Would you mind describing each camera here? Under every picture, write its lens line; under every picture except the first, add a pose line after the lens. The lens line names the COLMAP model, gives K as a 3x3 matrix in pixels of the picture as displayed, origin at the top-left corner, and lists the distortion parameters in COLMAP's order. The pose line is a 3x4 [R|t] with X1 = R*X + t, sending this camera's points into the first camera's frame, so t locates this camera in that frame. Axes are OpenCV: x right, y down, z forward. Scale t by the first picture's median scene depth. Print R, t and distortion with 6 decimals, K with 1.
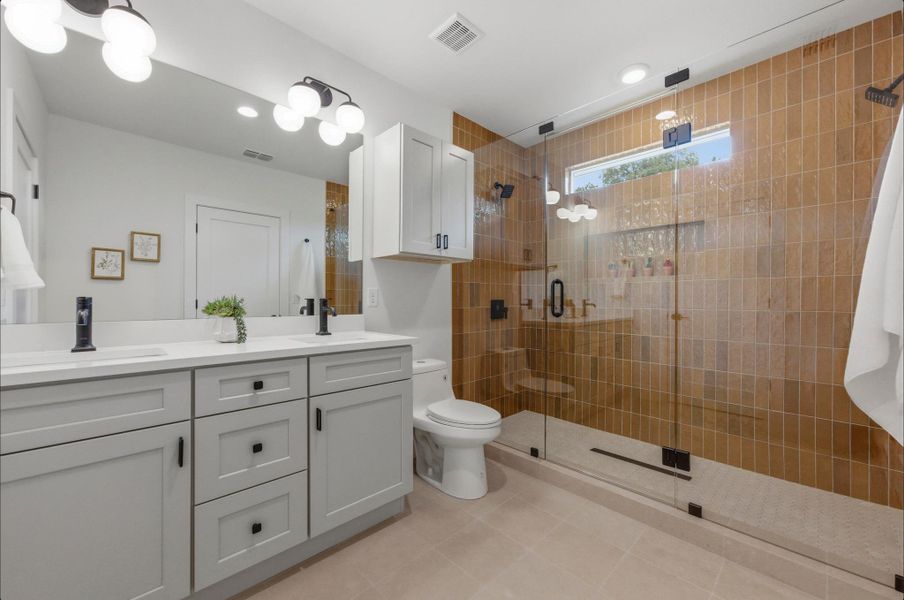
lens RADIAL K [[355.5, 0, 454.0], [0, 355.5, 302.3], [0, 0, 1]] dist [-0.000248, 0.000239]
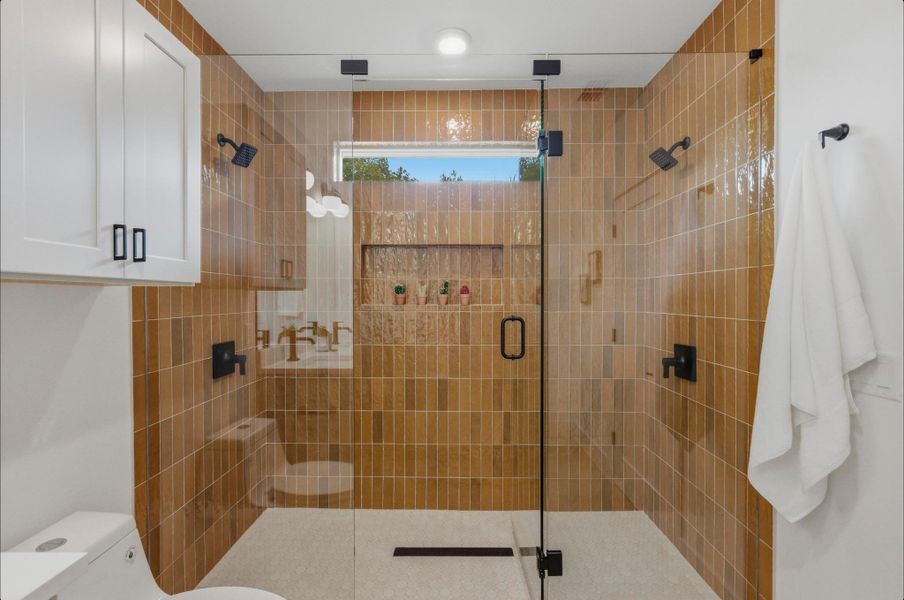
lens RADIAL K [[393.2, 0, 447.5], [0, 393.2, 302.0], [0, 0, 1]] dist [-0.001506, -0.000192]
pose [[0.707615, -0.014202, 0.706456, -0.071839], [0.007754, 0.999894, 0.012335, -0.081705], [-0.706556, -0.003250, 0.707650, 0.325118]]
